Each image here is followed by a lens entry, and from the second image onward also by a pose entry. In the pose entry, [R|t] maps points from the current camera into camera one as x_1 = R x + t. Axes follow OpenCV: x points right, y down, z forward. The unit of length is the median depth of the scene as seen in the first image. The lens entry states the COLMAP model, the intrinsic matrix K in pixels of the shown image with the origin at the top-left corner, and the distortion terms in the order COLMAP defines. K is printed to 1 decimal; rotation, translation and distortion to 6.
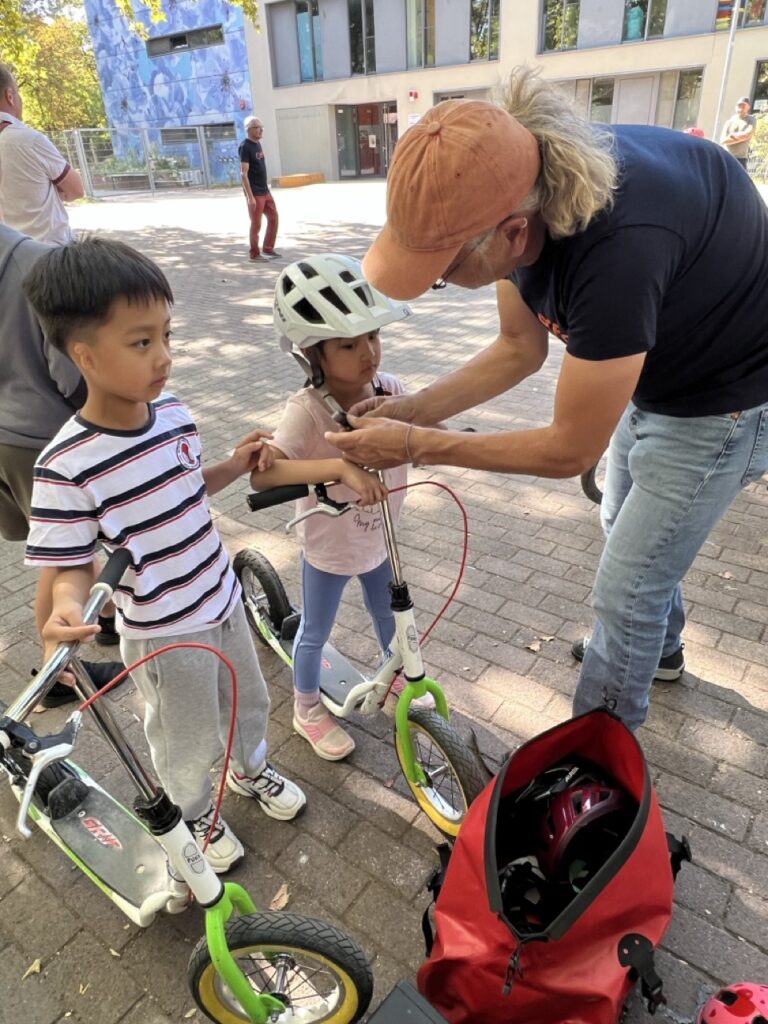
lens RADIAL K [[688.1, 0, 376.1], [0, 688.1, 508.5], [0, 0, 1]] dist [0.008504, -0.008845]
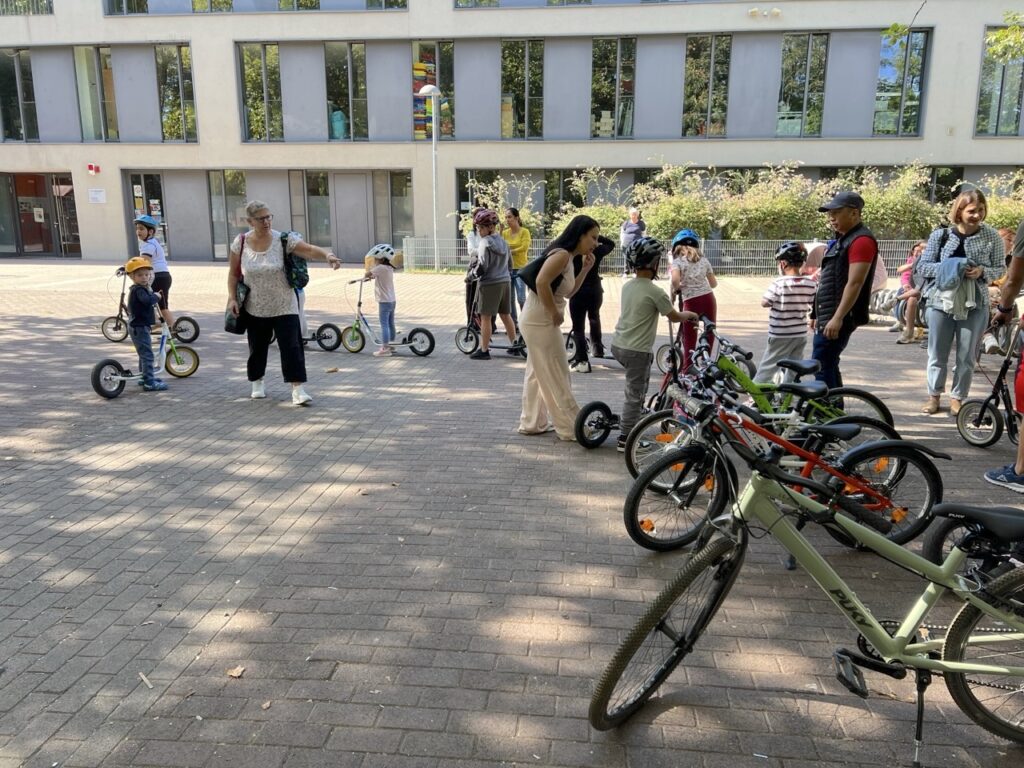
lens RADIAL K [[747.5, 0, 521.3], [0, 747.5, 385.4], [0, 0, 1]] dist [0.000010, -0.011268]
pose [[0.844298, -0.063297, 0.532123, -0.006641], [0.207233, 0.954308, -0.215292, -0.041359], [-0.494182, 0.292044, 0.818837, 0.070634]]
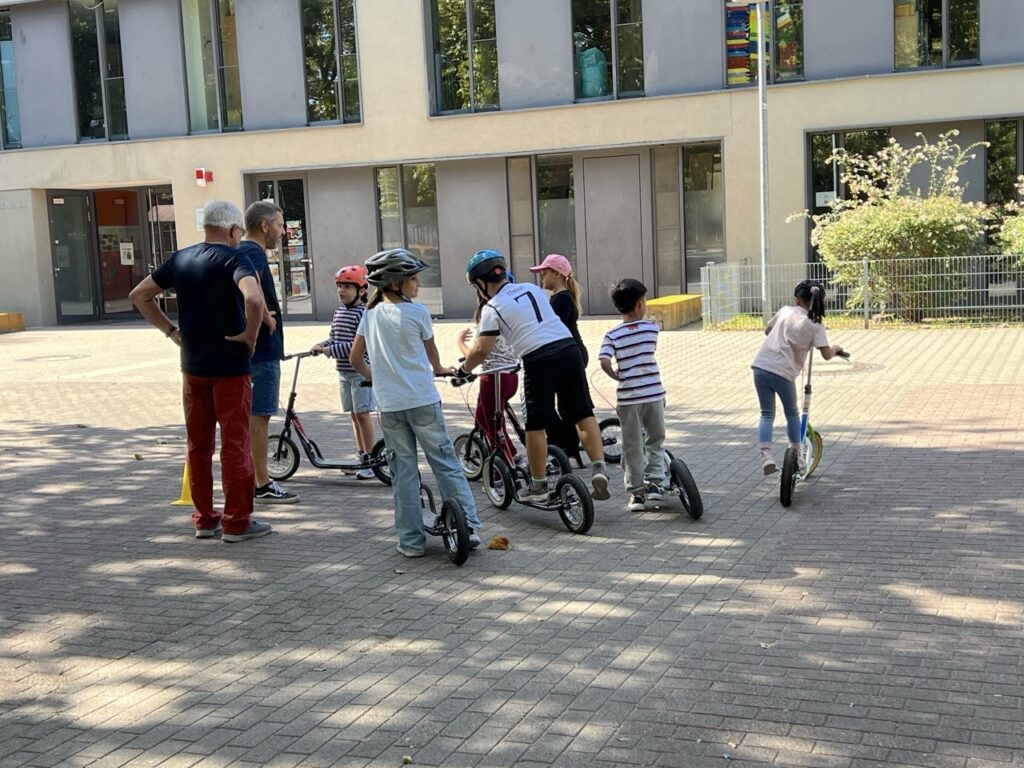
lens RADIAL K [[1338.3, 0, 512.6], [0, 1338.3, 383.2], [0, 0, 1]] dist [0.092200, 0.000000]
pose [[0.966534, -0.025742, 0.255244, 0.015780], [0.120763, 0.923473, -0.364162, -0.058600], [-0.226337, 0.382799, 0.895677, 0.098653]]
